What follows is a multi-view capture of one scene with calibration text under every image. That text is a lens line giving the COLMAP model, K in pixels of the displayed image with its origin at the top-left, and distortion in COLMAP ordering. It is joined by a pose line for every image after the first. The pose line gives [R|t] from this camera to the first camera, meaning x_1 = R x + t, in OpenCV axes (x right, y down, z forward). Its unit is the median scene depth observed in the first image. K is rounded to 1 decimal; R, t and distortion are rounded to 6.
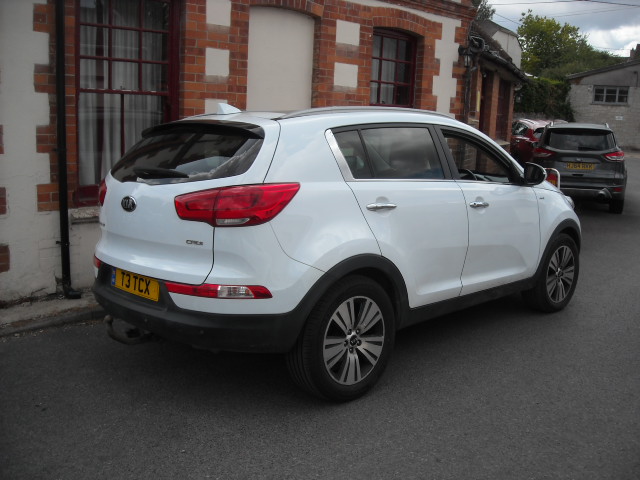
lens RADIAL K [[642.3, 0, 320.0], [0, 642.3, 240.0], [0, 0, 1]] dist [-0.147758, 0.044839]
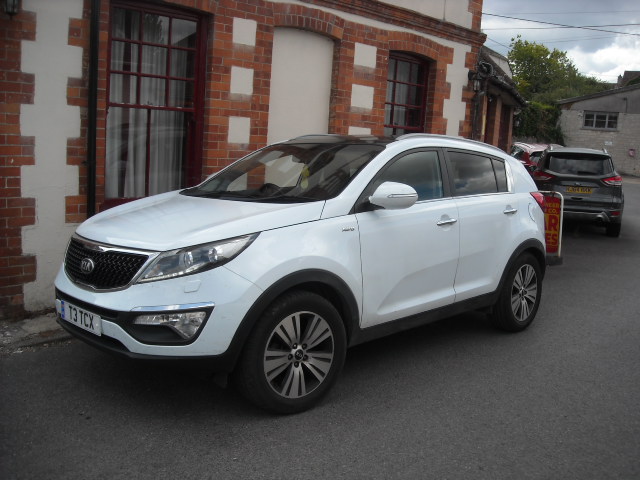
lens RADIAL K [[641.8, 0, 323.6], [0, 641.8, 241.7], [0, 0, 1]] dist [-0.138549, 0.023920]
pose [[0.999420, 0.019490, 0.027908, -0.047269], [-0.018741, 0.999464, -0.026824, 0.003049], [-0.028416, 0.026285, 0.999251, -0.017522]]
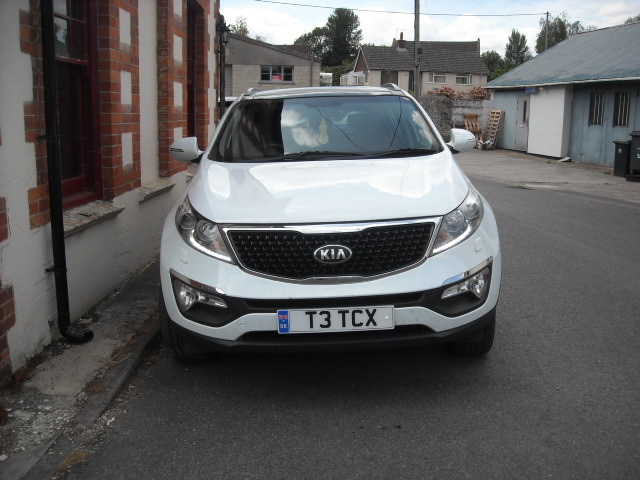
lens RADIAL K [[642.3, 0, 320.0], [0, 642.3, 240.0], [0, 0, 1]] dist [-0.147758, 0.044839]
pose [[0.682402, -0.168500, 0.711291, -0.538732], [0.148414, 0.984740, 0.090892, -0.036583], [-0.715752, 0.043540, 0.696996, 0.225409]]
